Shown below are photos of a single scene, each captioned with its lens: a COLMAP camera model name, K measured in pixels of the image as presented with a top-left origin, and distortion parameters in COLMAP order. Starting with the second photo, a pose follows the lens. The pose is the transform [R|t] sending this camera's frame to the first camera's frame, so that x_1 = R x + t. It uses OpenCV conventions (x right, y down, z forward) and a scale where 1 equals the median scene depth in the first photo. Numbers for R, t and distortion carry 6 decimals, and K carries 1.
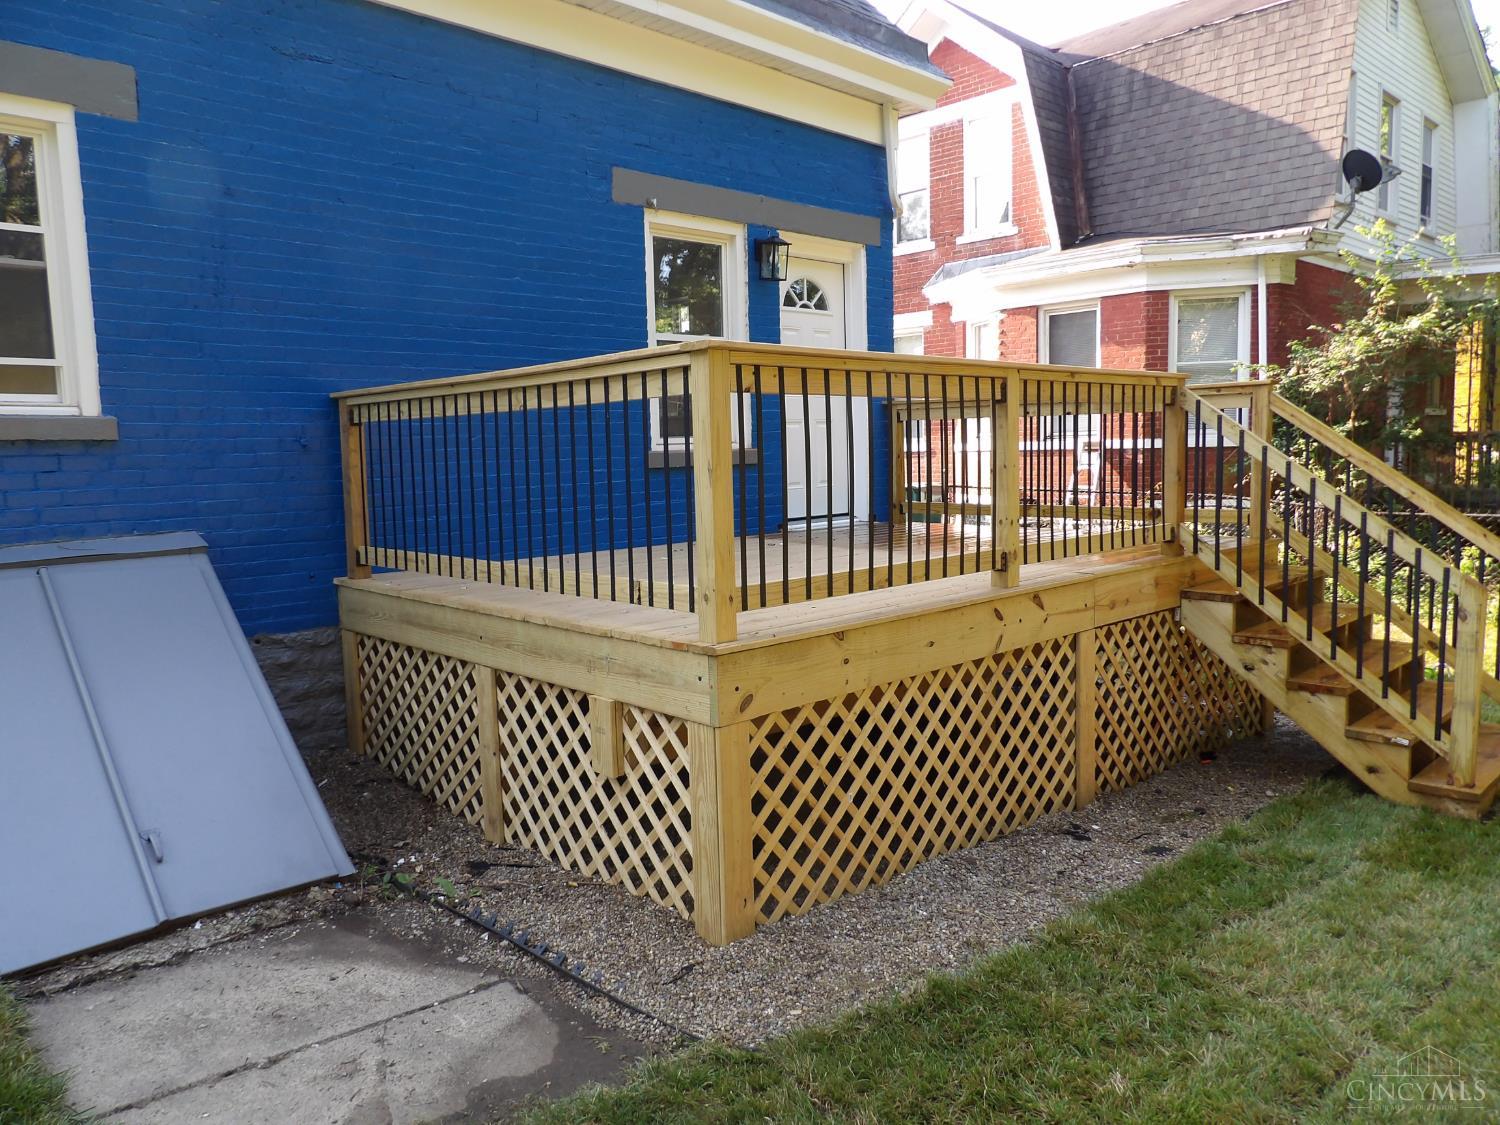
lens RADIAL K [[1074.3, 0, 759.0], [0, 1074.3, 560.3], [0, 0, 1]] dist [-0.038232, 0.042478]
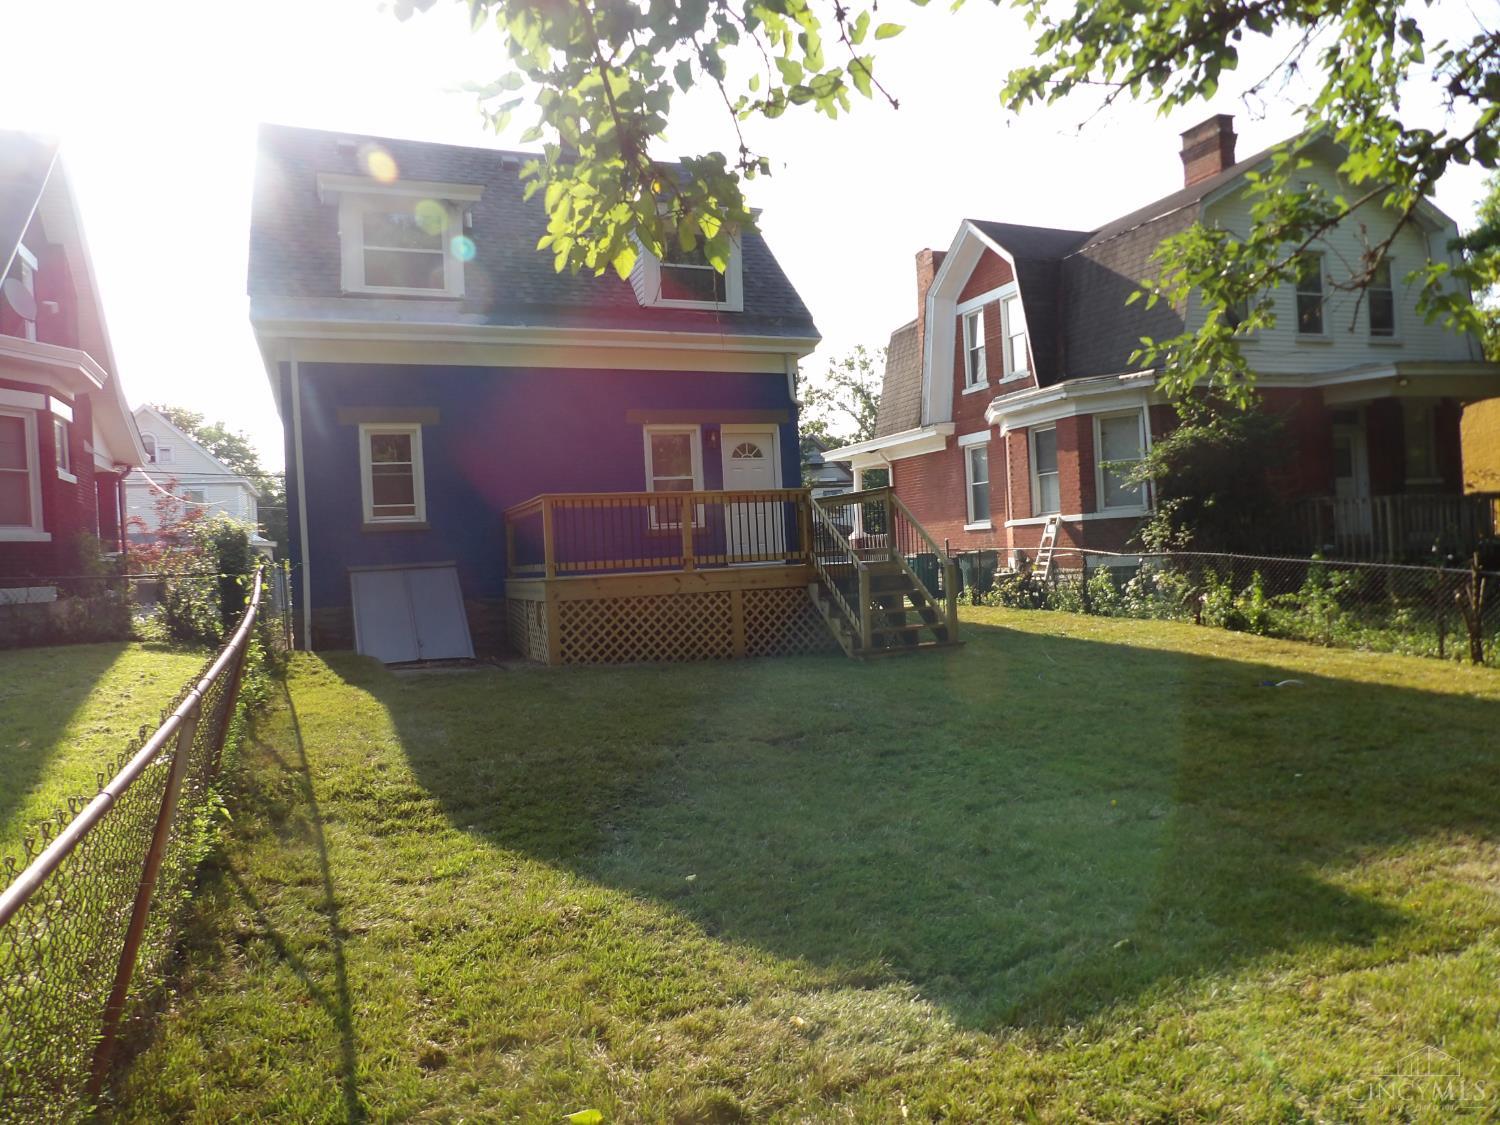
lens RADIAL K [[1074.3, 0, 759.0], [0, 1074.3, 560.3], [0, 0, 1]] dist [-0.038232, 0.042478]
pose [[0.930775, -0.023439, -0.364840, 0.776825], [-0.008525, 0.996280, -0.085756, 0.128235], [0.365492, 0.082930, 0.927113, -0.831113]]
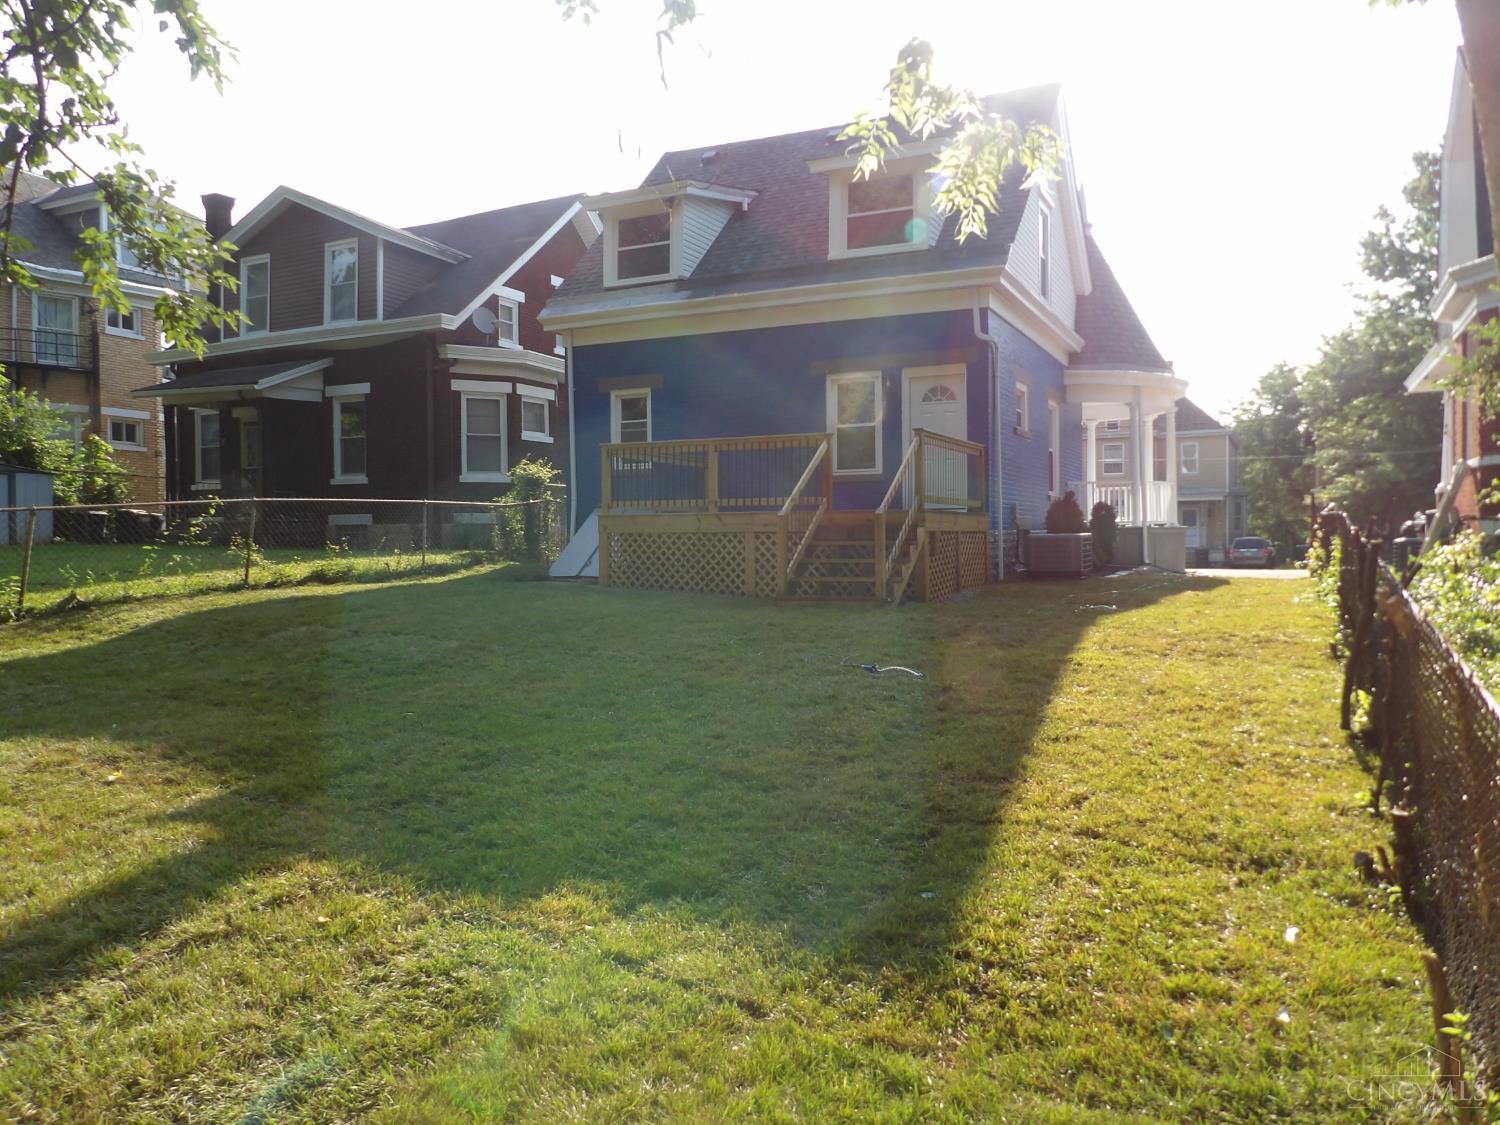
lens RADIAL K [[1074.3, 0, 759.0], [0, 1074.3, 560.3], [0, 0, 1]] dist [-0.038232, 0.042478]
pose [[0.350419, 0.040736, -0.935707, 1.714451], [-0.097415, 0.995220, 0.006846, 0.069458], [0.931513, 0.088753, 0.352713, 0.034175]]
